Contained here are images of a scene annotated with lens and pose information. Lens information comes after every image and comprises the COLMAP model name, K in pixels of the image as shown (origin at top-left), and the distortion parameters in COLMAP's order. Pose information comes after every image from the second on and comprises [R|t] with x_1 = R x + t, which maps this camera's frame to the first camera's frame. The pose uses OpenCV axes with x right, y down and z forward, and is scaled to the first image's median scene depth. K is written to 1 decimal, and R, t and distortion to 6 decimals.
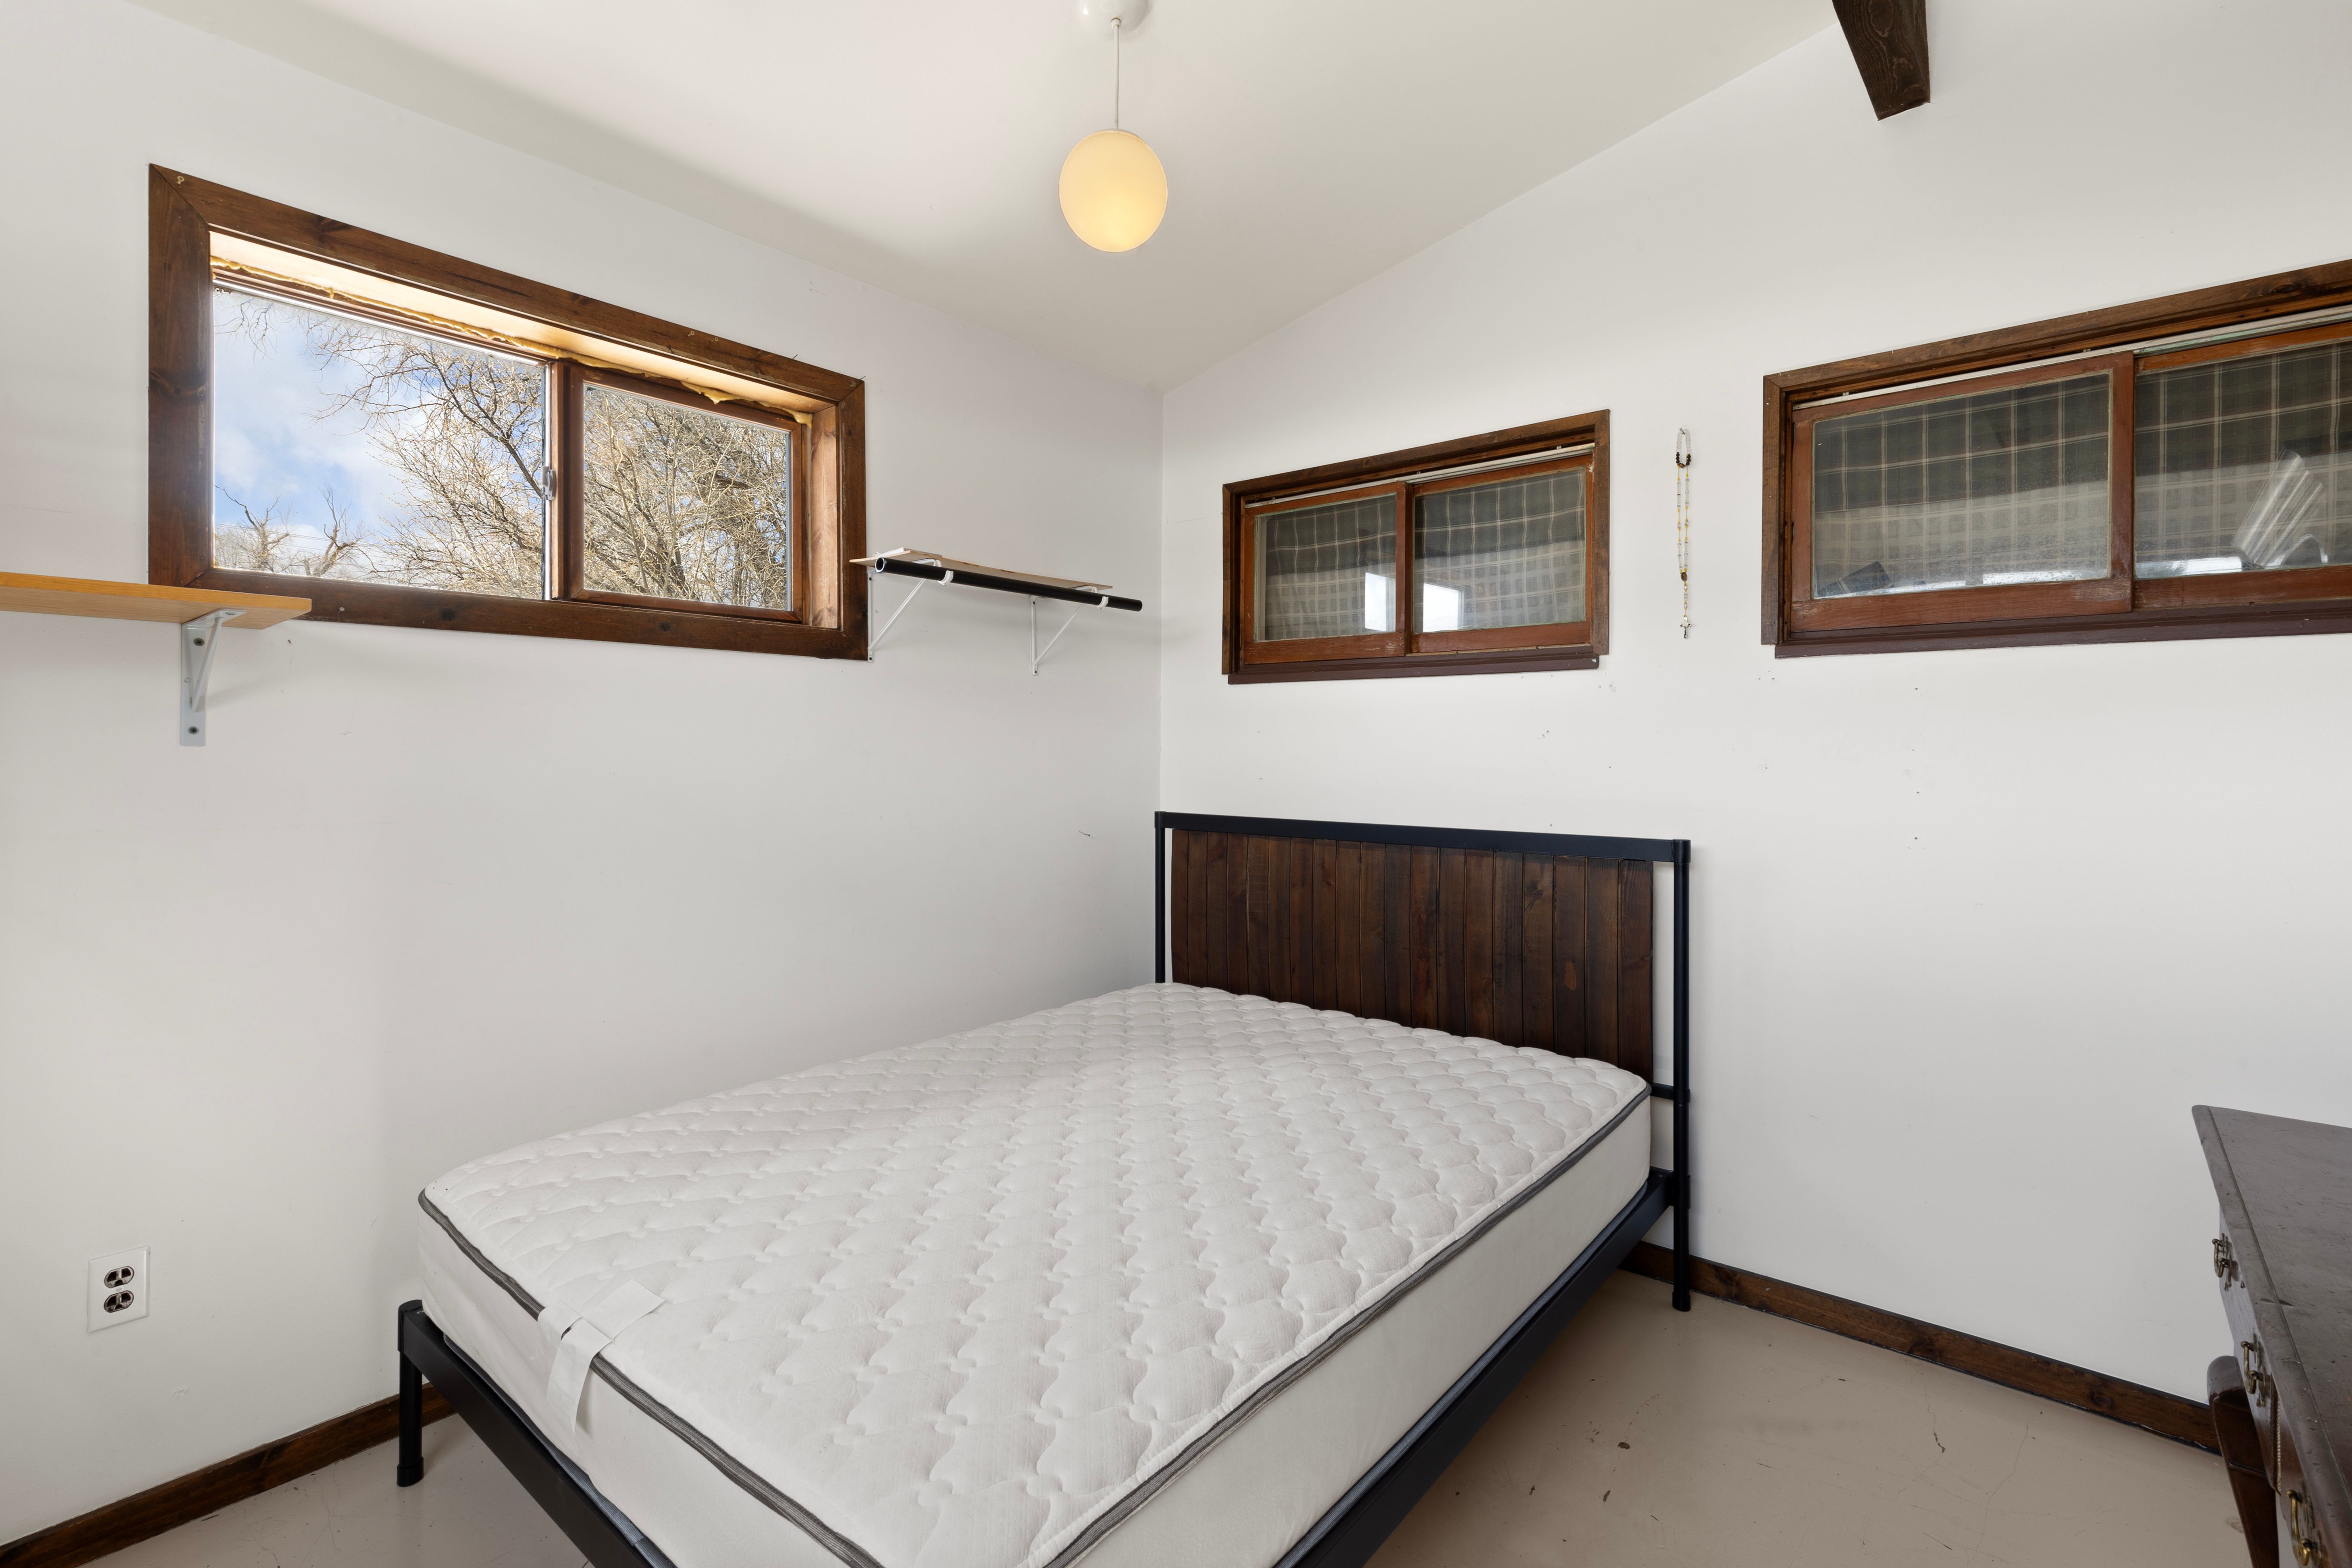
lens RADIAL K [[1066.8, 0, 1178.6], [0, 1066.8, 743.2], [0, 0, 1]] dist [0.001156, -0.000034]
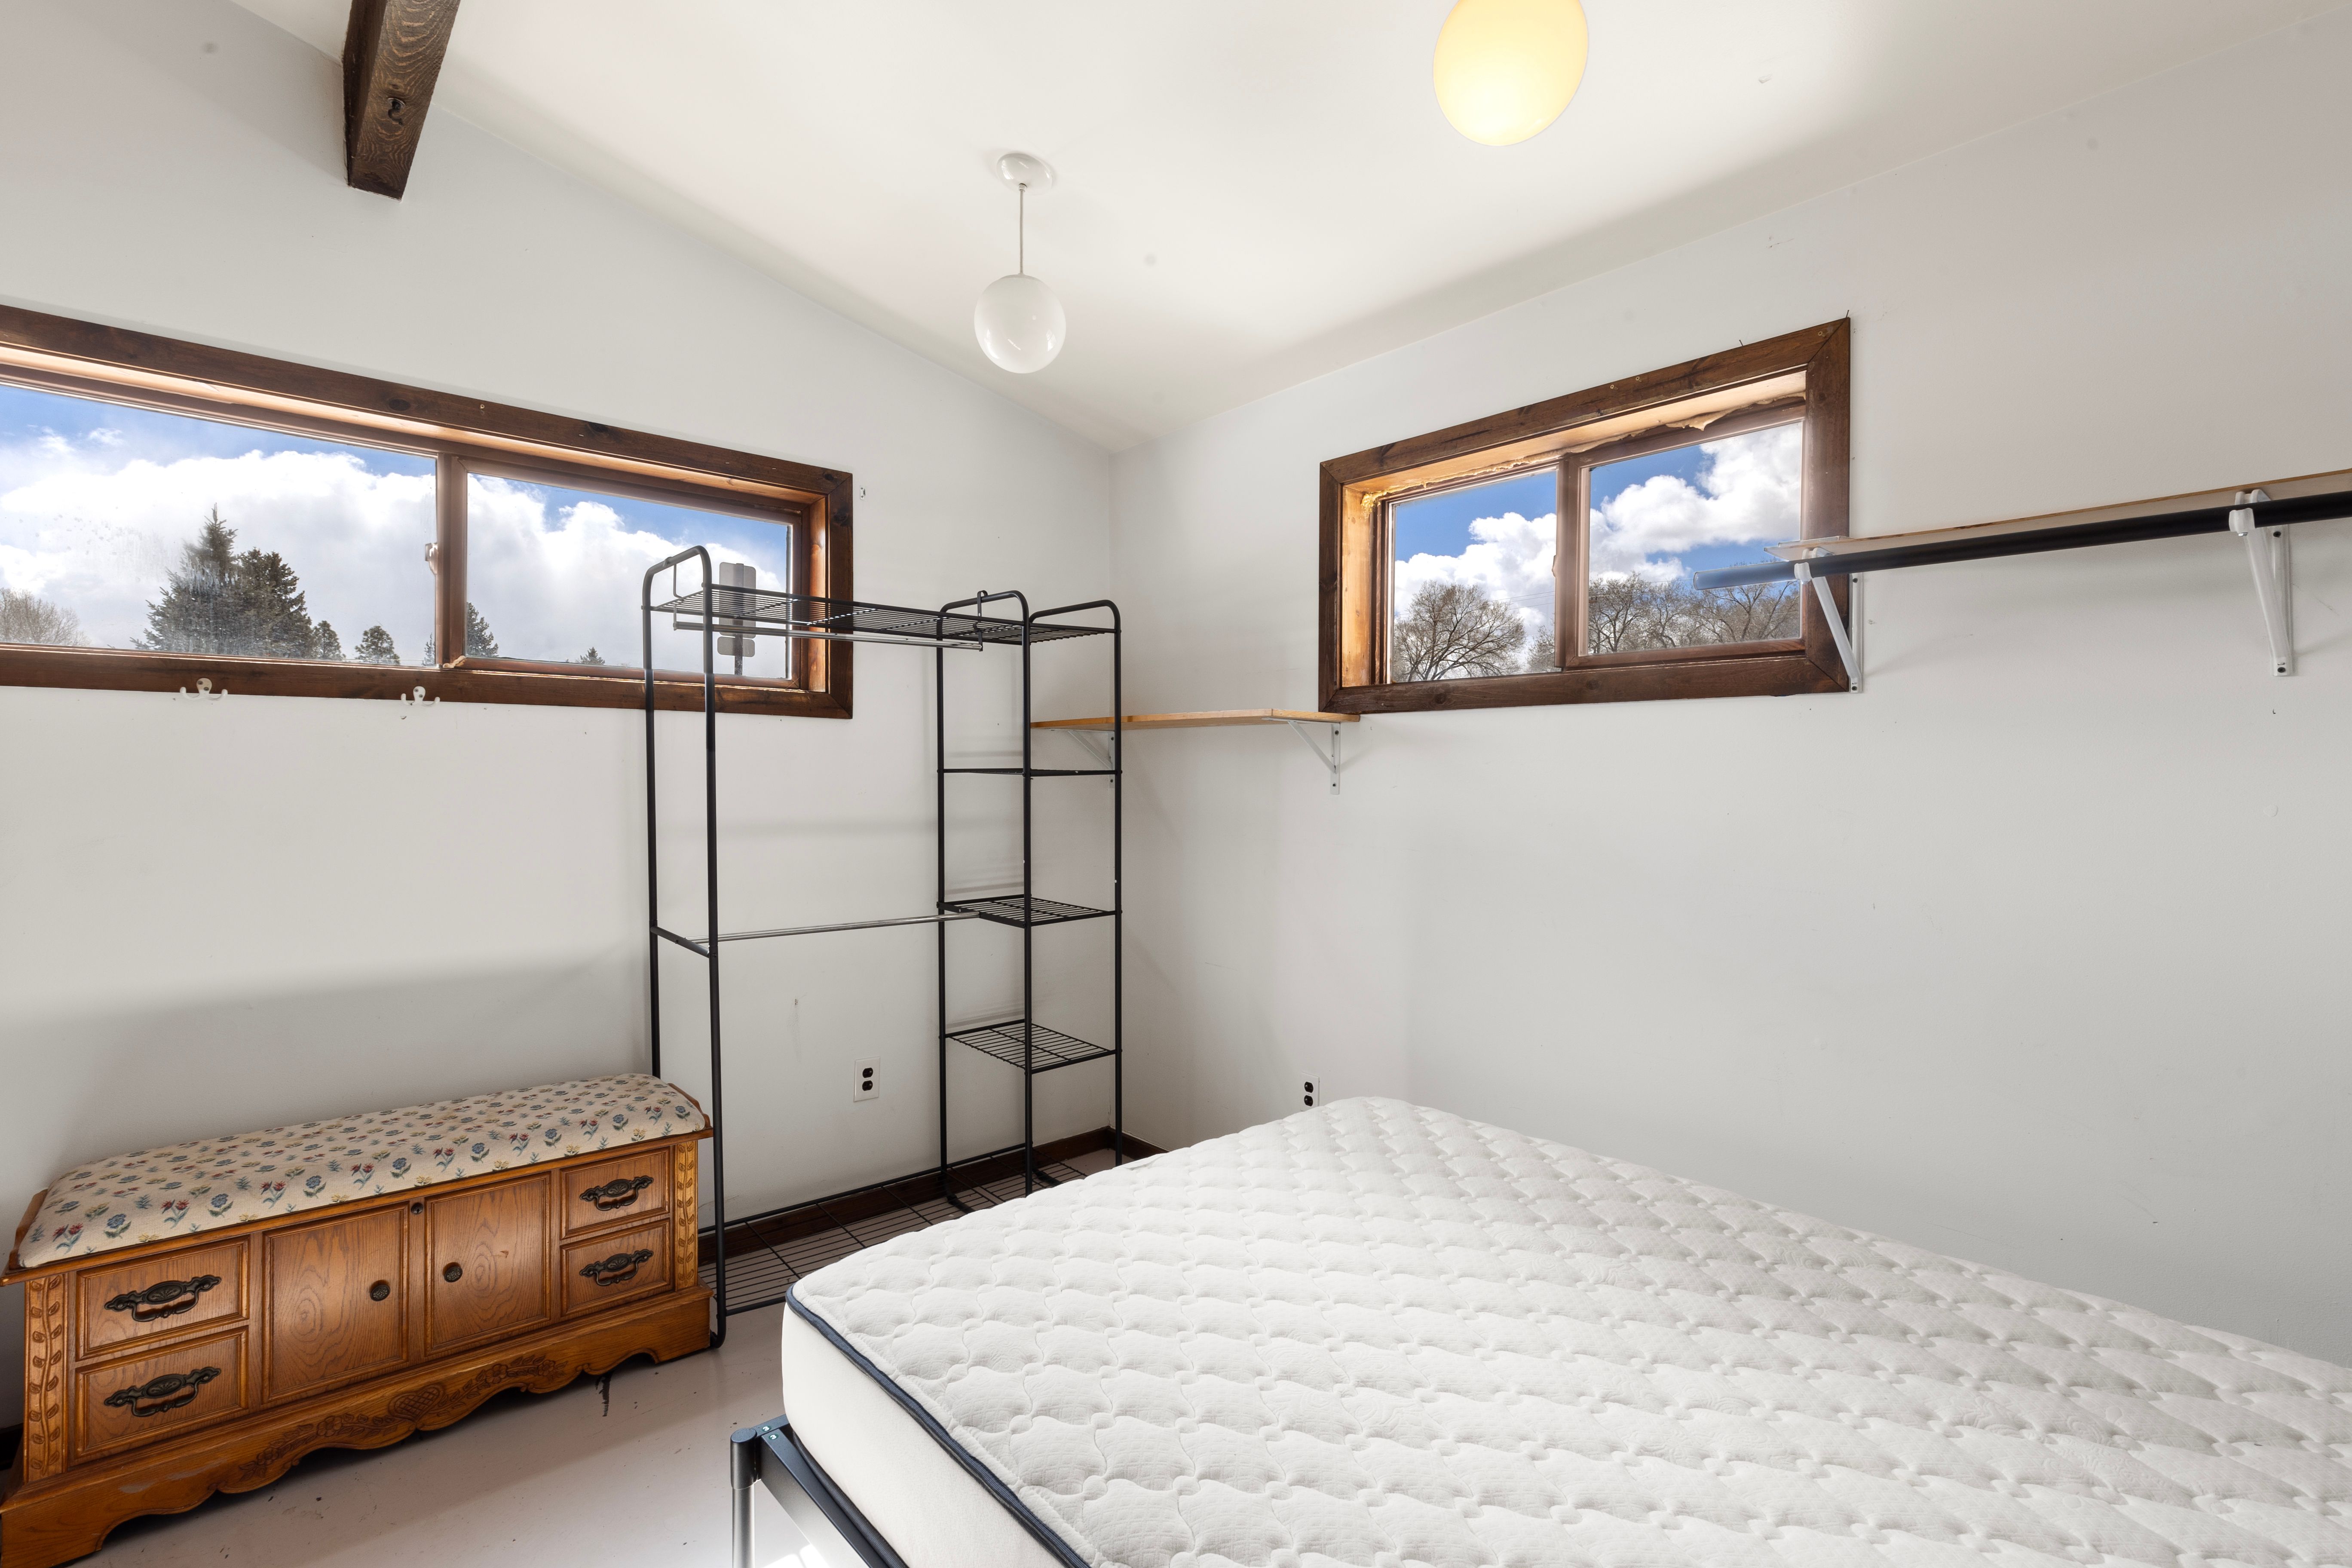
lens RADIAL K [[1066.8, 0, 1178.6], [0, 1066.8, 743.2], [0, 0, 1]] dist [0.001156, -0.000034]
pose [[-0.116978, -0.036873, -0.992450, 0.160971], [0.001053, 0.999305, -0.037251, -0.003085], [0.993134, -0.005403, -0.116858, 0.196508]]
